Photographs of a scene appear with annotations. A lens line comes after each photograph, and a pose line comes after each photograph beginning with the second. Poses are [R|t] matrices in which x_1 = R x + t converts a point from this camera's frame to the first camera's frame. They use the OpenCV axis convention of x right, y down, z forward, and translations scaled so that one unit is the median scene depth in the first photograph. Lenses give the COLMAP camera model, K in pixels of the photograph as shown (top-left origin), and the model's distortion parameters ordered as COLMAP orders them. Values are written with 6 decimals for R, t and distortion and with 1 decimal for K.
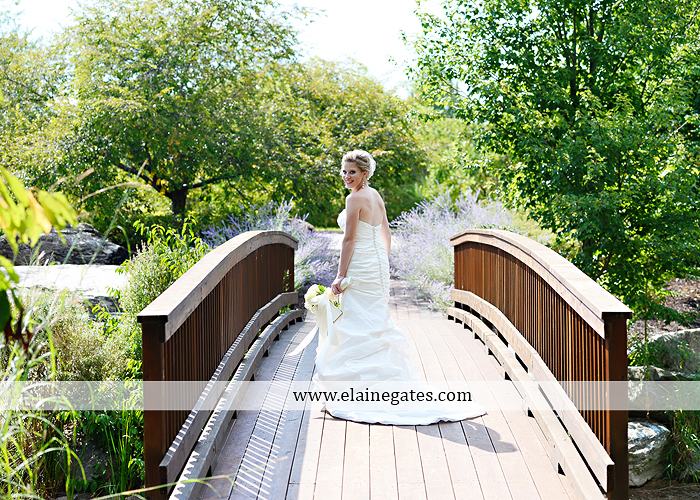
lens RADIAL K [[1684.7, 0, 350.0], [0, 1684.7, 250.0], [0, 0, 1]] dist [-0.258842, 0.151128]
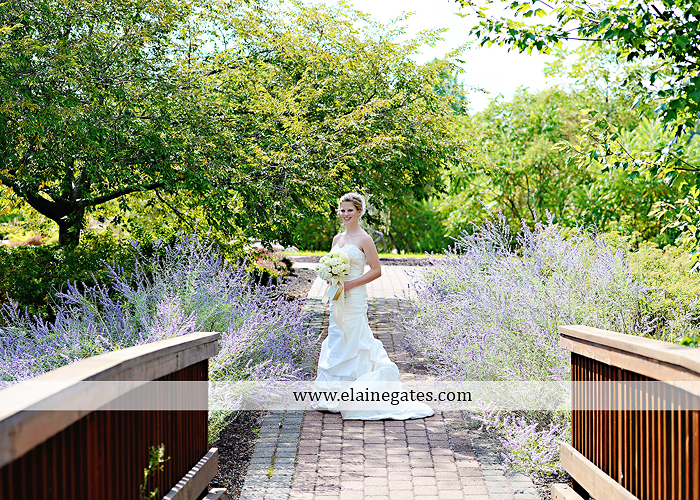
lens RADIAL K [[1688.5, 0, 395.8], [0, 1688.5, 196.9], [0, 0, 1]] dist [-0.975683, 7.566635]
pose [[0.999555, 0.001331, 0.029791, 0.003156], [-0.000252, 0.999345, -0.036193, -0.027954], [-0.029820, 0.036170, 0.998901, 0.614177]]
